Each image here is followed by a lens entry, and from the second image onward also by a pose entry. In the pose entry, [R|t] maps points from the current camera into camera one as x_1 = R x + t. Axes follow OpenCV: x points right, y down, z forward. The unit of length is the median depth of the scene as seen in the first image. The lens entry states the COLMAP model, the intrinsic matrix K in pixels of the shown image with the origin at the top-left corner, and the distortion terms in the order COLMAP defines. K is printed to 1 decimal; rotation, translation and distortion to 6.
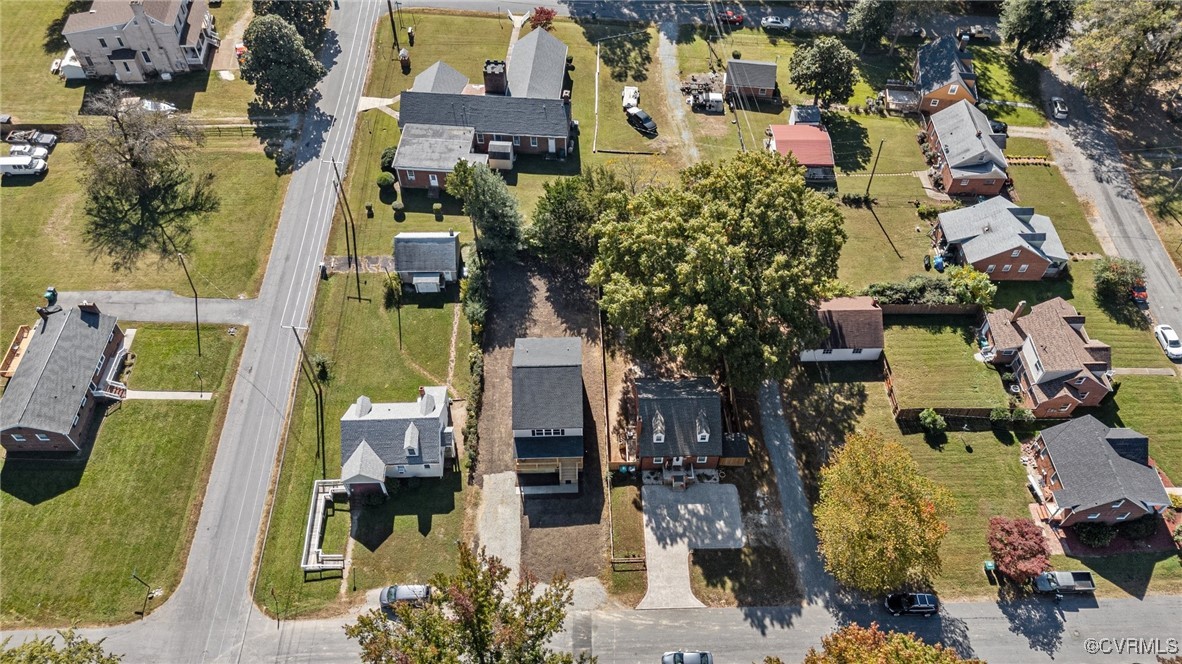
lens RADIAL K [[803.2, 0, 591.0], [0, 803.2, 332.0], [0, 0, 1]] dist [0.081052, -0.048929]
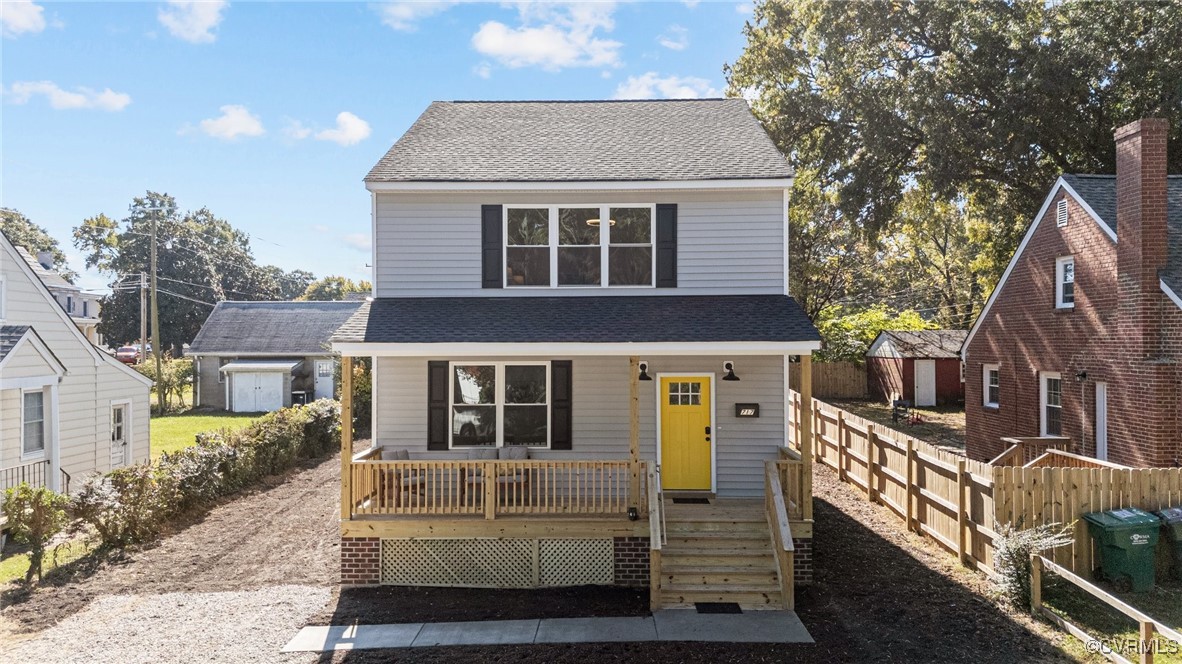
lens RADIAL K [[868.6, 0, 591.0], [0, 868.6, 332.0], [0, 0, 1]] dist [0.067963, -0.069639]
pose [[0.998420, -0.013692, -0.054489, -0.040307], [-0.034556, 0.615052, -0.787729, 0.268545], [0.044299, 0.788367, 0.613608, 0.877139]]
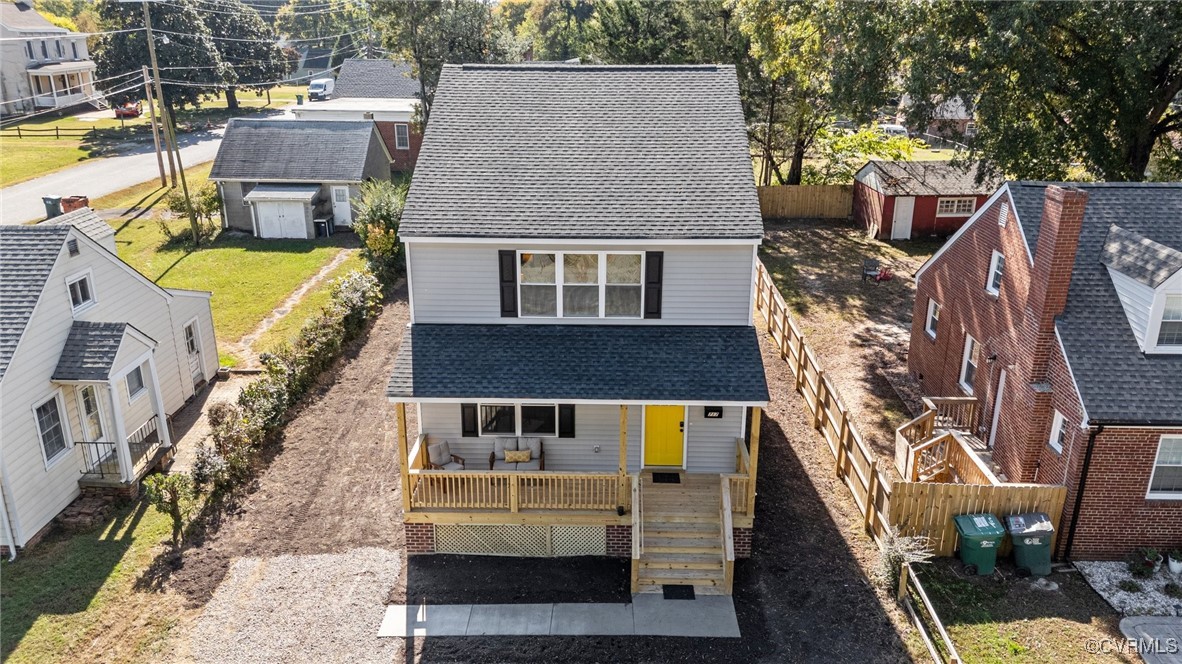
lens RADIAL K [[868.6, 0, 591.0], [0, 868.6, 332.0], [0, 0, 1]] dist [0.067963, -0.069639]
pose [[0.998311, 0.010655, -0.057107, -0.037412], [-0.039394, 0.846660, -0.530674, 0.241063], [0.042696, 0.532028, 0.845650, 0.800039]]
